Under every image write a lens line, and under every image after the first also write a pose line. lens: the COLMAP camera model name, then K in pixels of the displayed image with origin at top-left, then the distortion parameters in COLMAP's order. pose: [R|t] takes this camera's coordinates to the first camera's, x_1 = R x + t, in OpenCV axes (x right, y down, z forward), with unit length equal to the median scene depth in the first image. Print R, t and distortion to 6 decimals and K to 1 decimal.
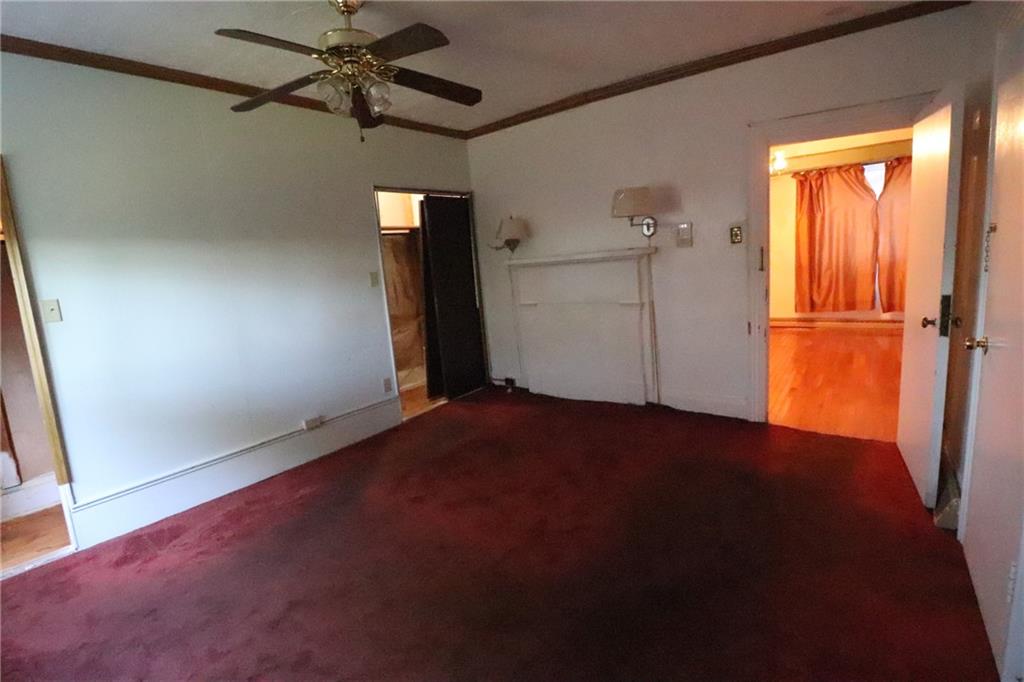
lens RADIAL K [[480.0, 0, 513.7], [0, 480.0, 338.4], [0, 0, 1]] dist [-0.009145, -0.003489]
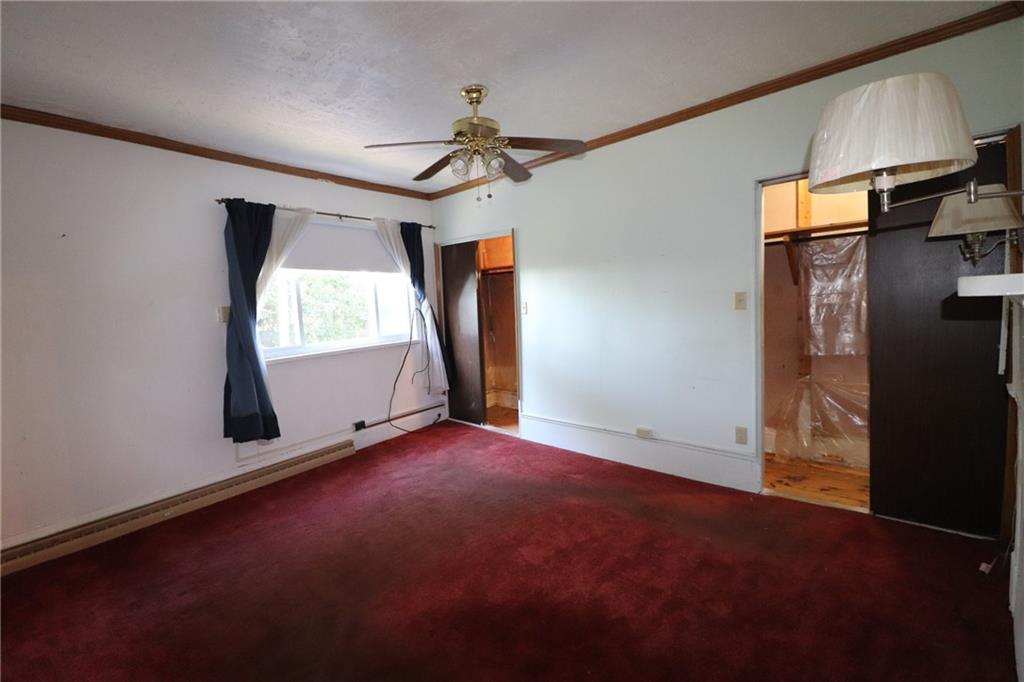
lens RADIAL K [[480.0, 0, 513.8], [0, 480.0, 333.4], [0, 0, 1]] dist [-0.009145, -0.003489]
pose [[-0.125971, 0.154283, -0.979963, 0.661676], [-0.099875, 0.980841, 0.167260, -0.201295], [0.986994, 0.118944, -0.108148, 0.877487]]
